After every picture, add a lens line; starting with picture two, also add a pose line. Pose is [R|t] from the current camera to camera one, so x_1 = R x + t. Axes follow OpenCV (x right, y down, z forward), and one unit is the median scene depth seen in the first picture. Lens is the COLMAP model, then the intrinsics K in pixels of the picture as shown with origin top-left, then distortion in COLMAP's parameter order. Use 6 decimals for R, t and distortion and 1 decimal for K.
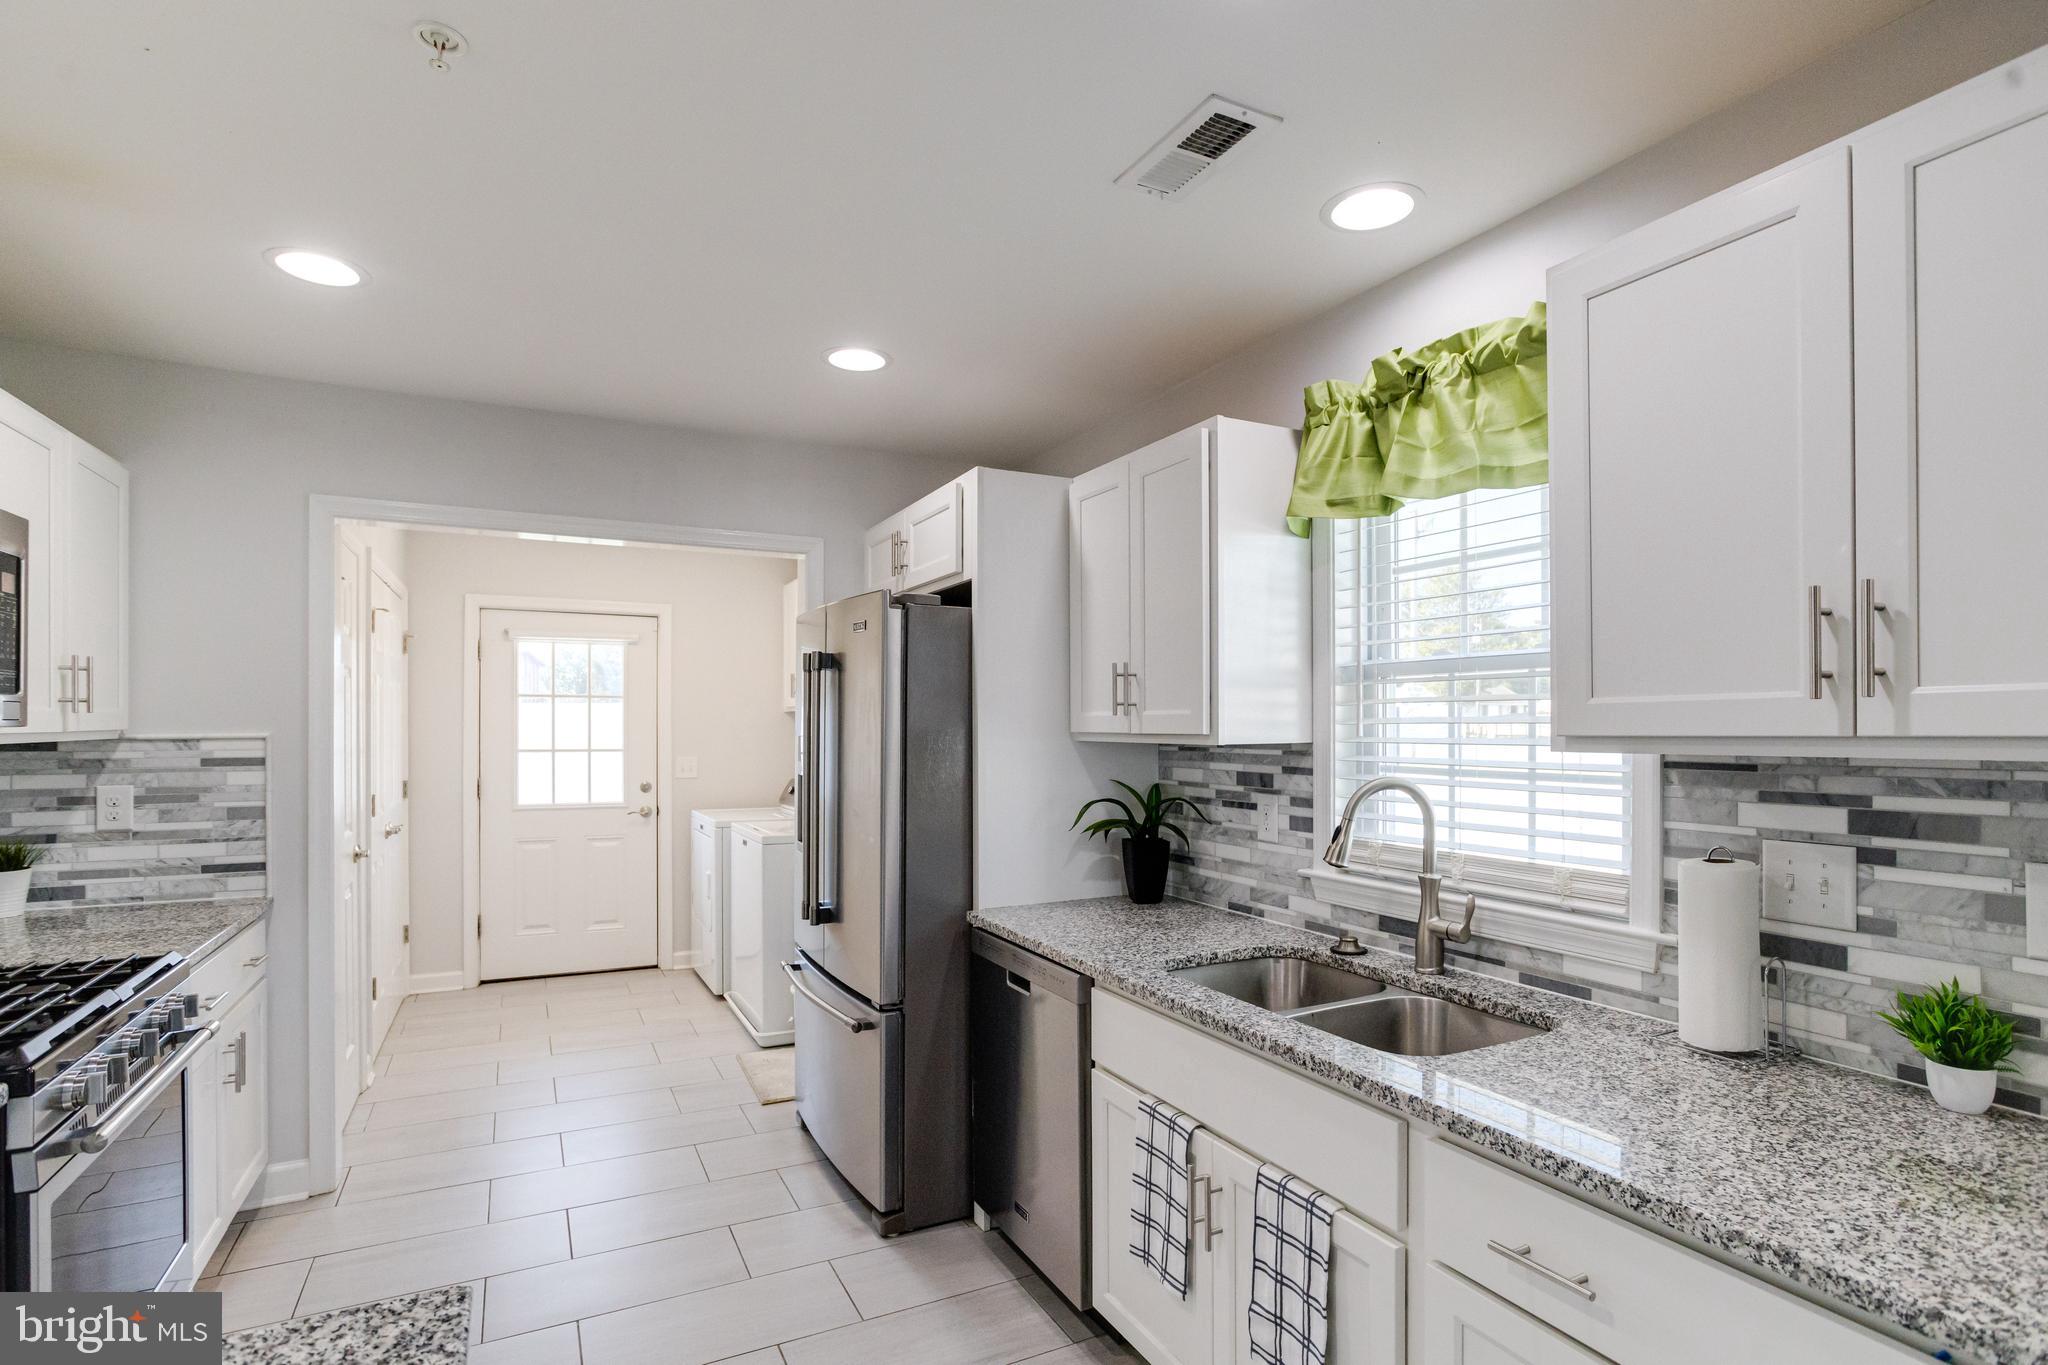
lens RADIAL K [[1014.1, 0, 1046.8], [0, 1014.1, 733.2], [0, 0, 1]] dist [-0.040557, 0.018658]
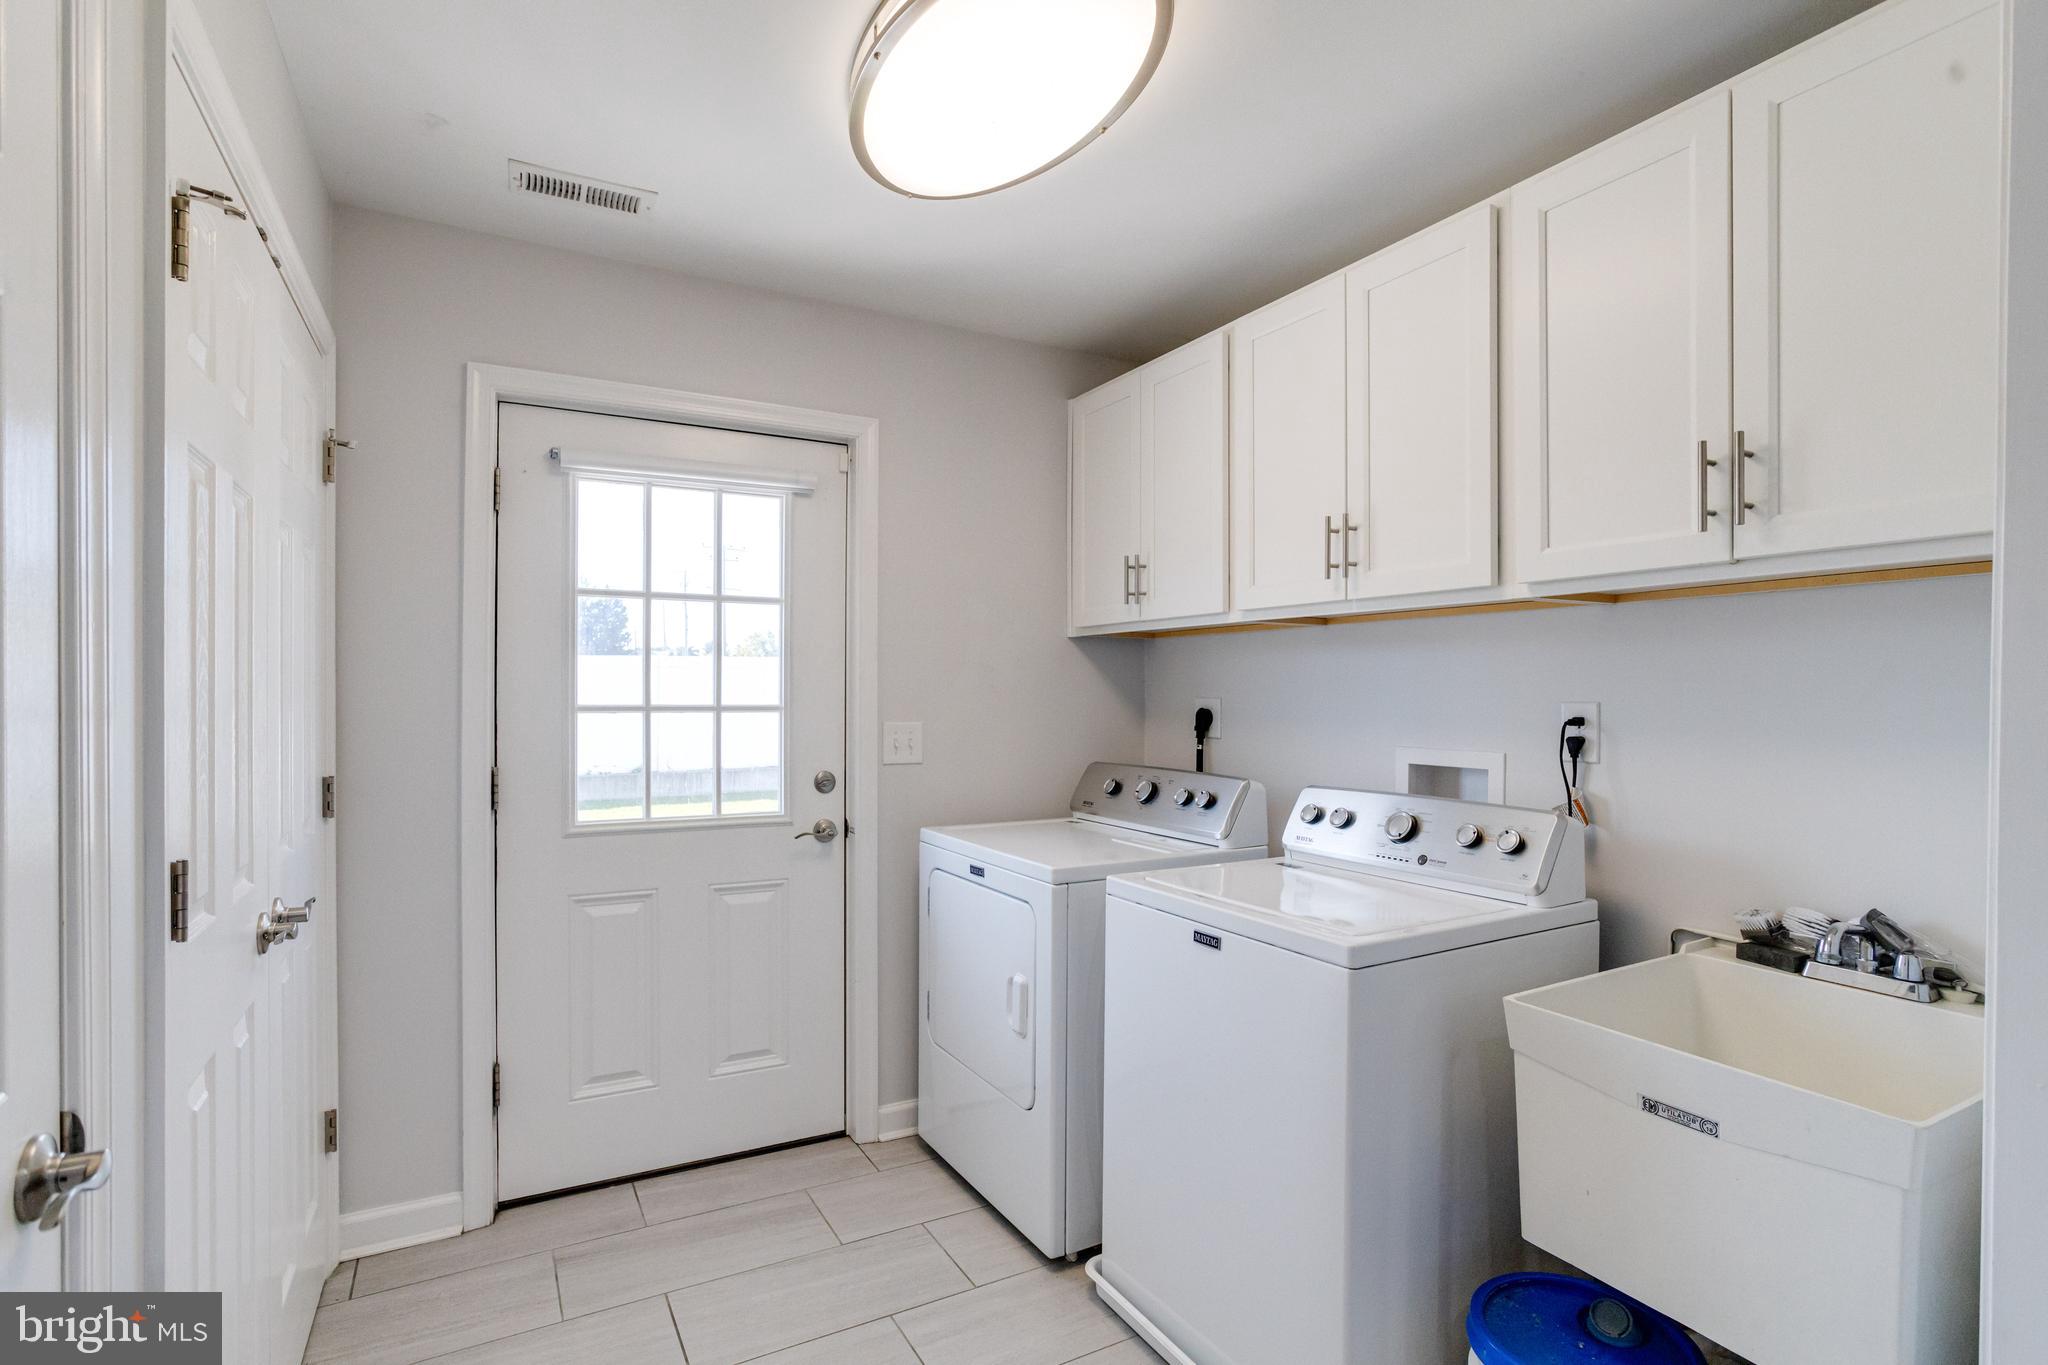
lens RADIAL K [[993.0, 0, 1030.1], [0, 993.0, 697.6], [0, 0, 1]] dist [-0.018455, 0.000033]
pose [[0.999670, 0.000551, 0.025683, -0.627551], [-0.000497, 0.999998, -0.002079, 0.024855], [-0.025684, 0.002066, 0.999668, 1.020327]]
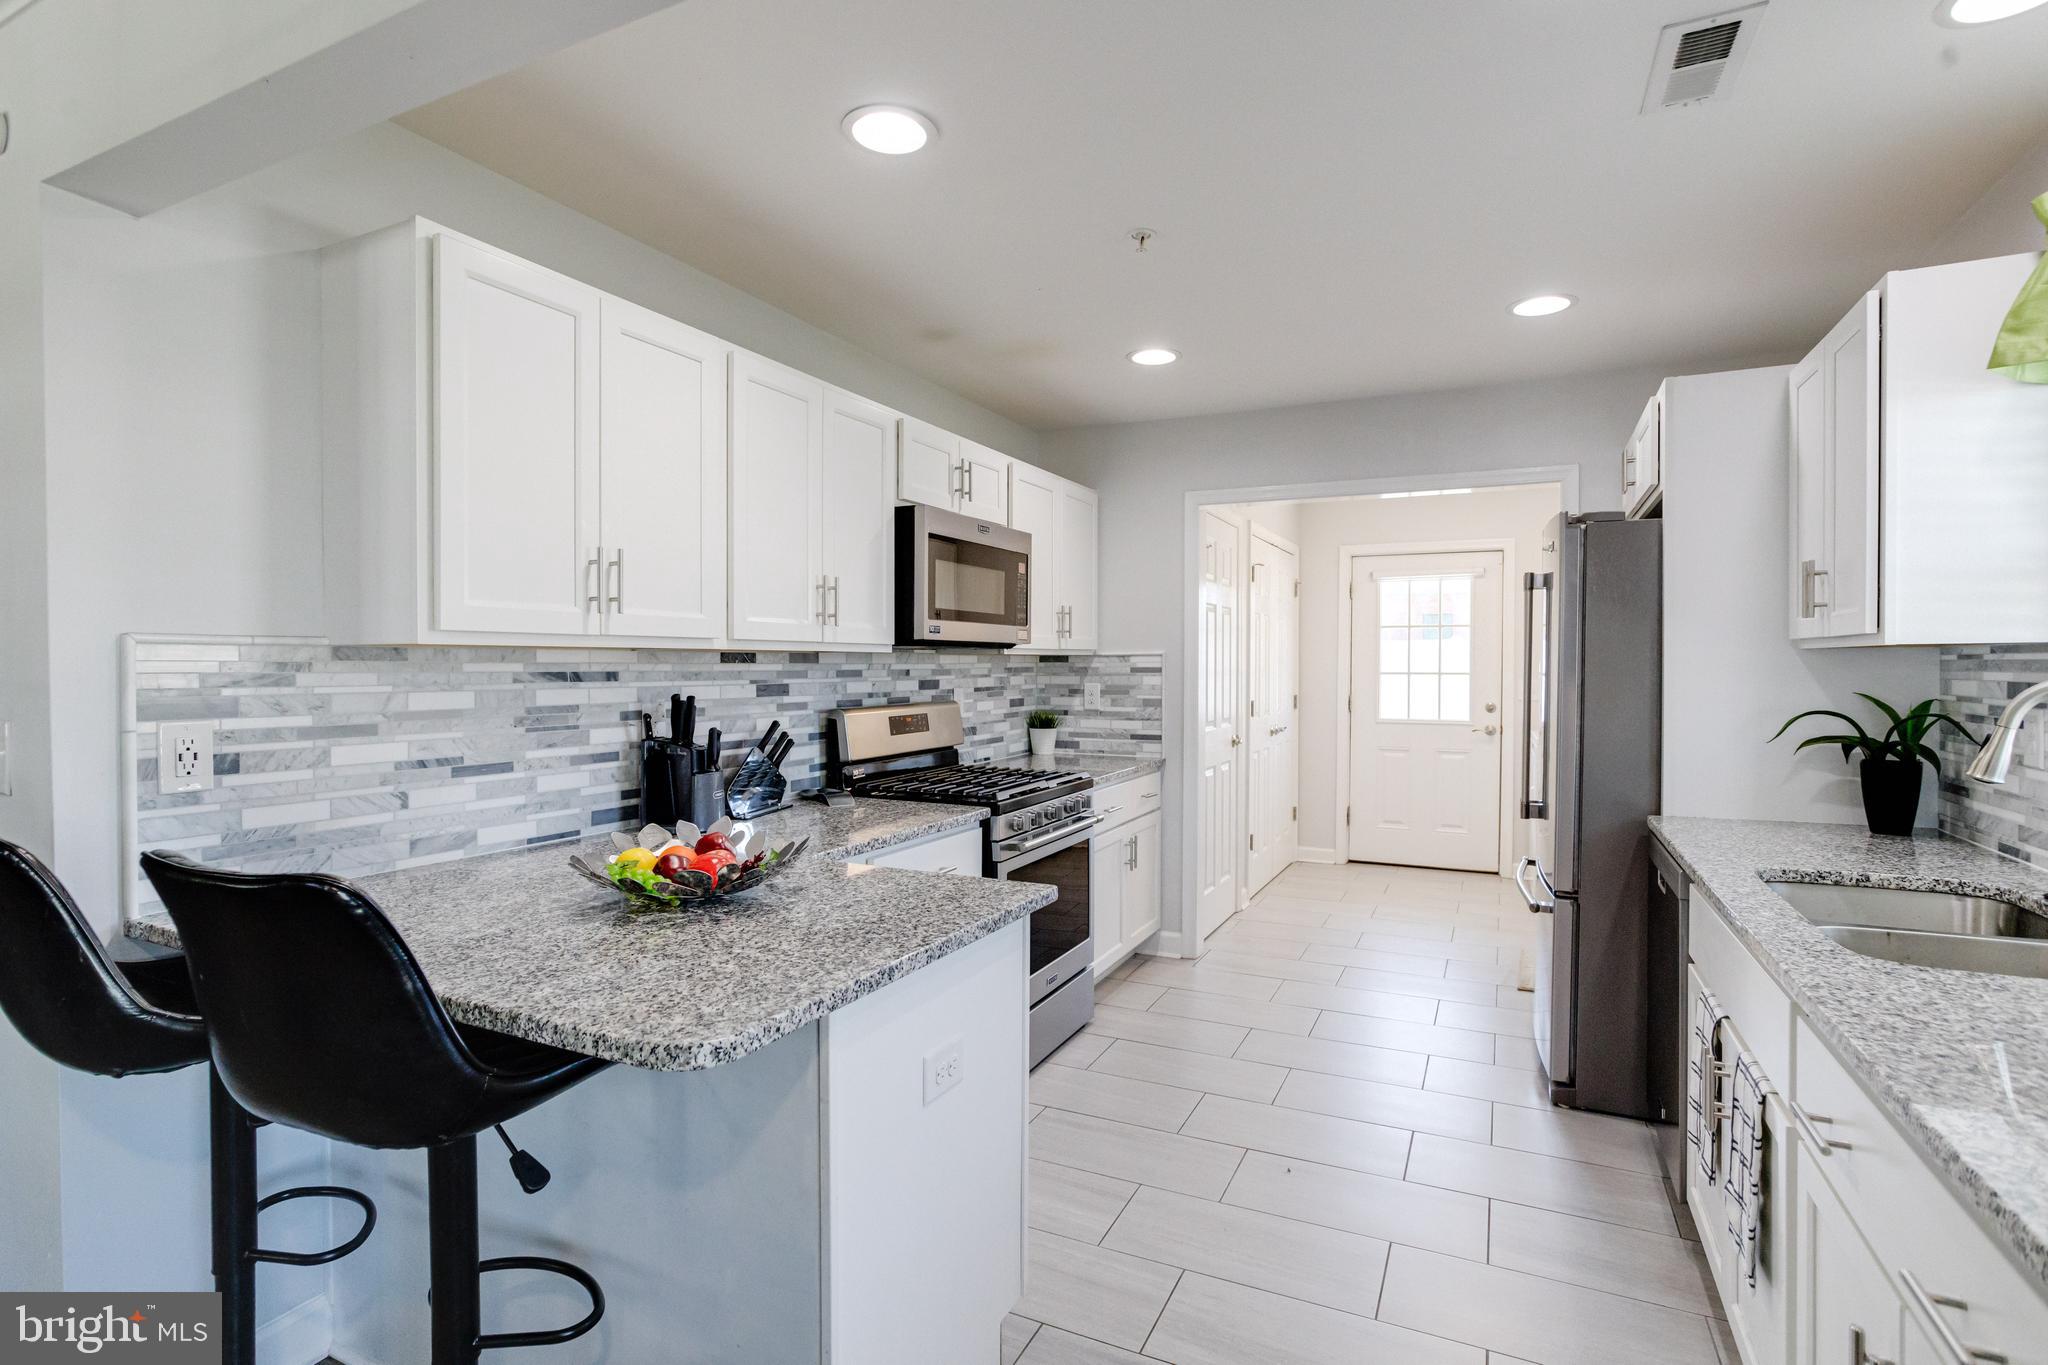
lens RADIAL K [[1006.0, 0, 1016.4], [0, 1006.0, 682.0], [0, 0, 1]] dist [-0.040859, 0.014753]
pose [[0.591246, 0.010969, -0.806416, 0.344667], [-0.003324, 0.999932, 0.011164, 0.030875], [0.806484, -0.003920, 0.591243, -0.105350]]
